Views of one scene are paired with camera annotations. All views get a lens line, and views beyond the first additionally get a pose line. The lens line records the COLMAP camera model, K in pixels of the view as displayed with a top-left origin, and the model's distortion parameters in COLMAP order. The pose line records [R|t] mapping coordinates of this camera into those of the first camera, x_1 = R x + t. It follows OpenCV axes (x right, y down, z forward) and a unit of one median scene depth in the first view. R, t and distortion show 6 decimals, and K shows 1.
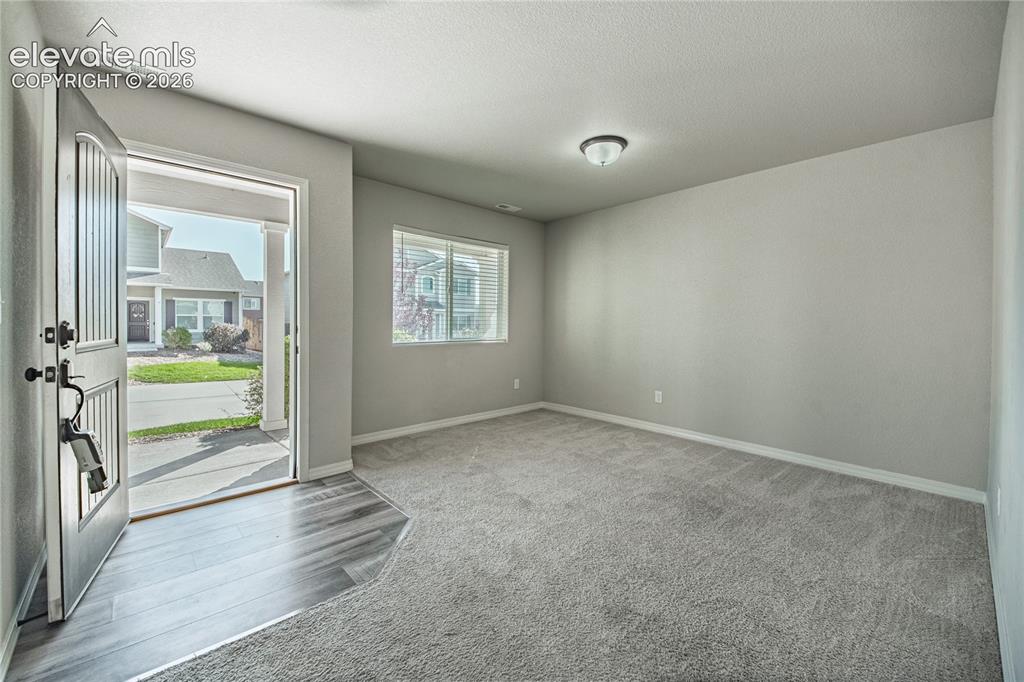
lens RADIAL K [[431.2, 0, 518.2], [0, 431.2, 326.4], [0, 0, 1]] dist [0.000930, -0.007547]
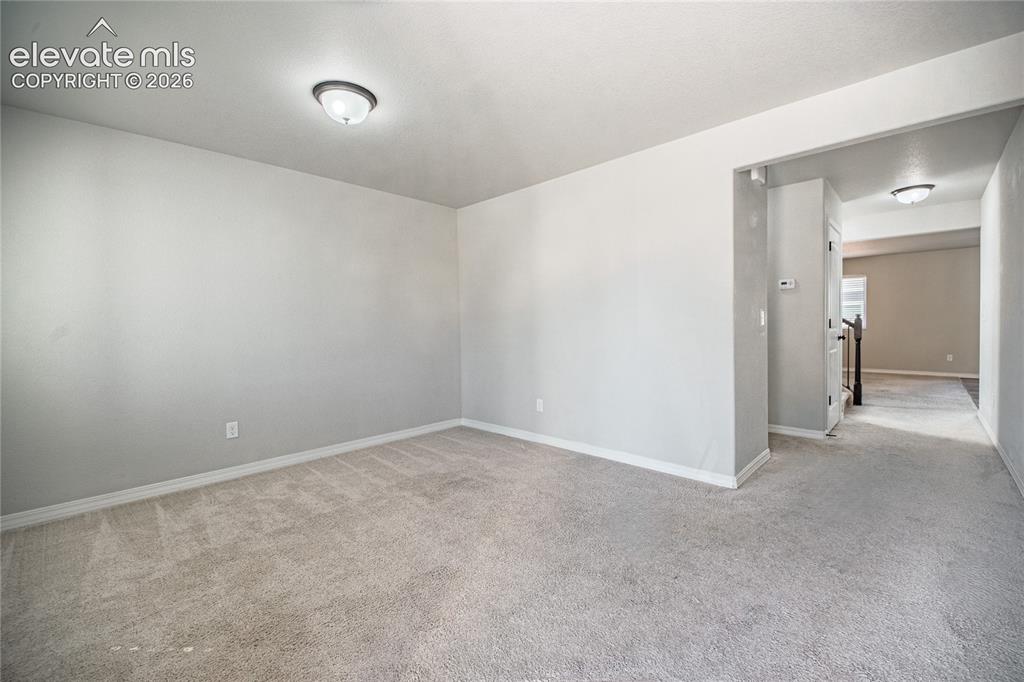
lens RADIAL K [[431.2, 0, 518.2], [0, 431.2, 326.4], [0, 0, 1]] dist [0.000930, -0.007547]
pose [[-0.090462, -0.020477, 0.995689, -0.581591], [0.027792, 0.999347, 0.023077, -0.022399], [-0.995512, 0.029759, -0.089833, 0.737649]]
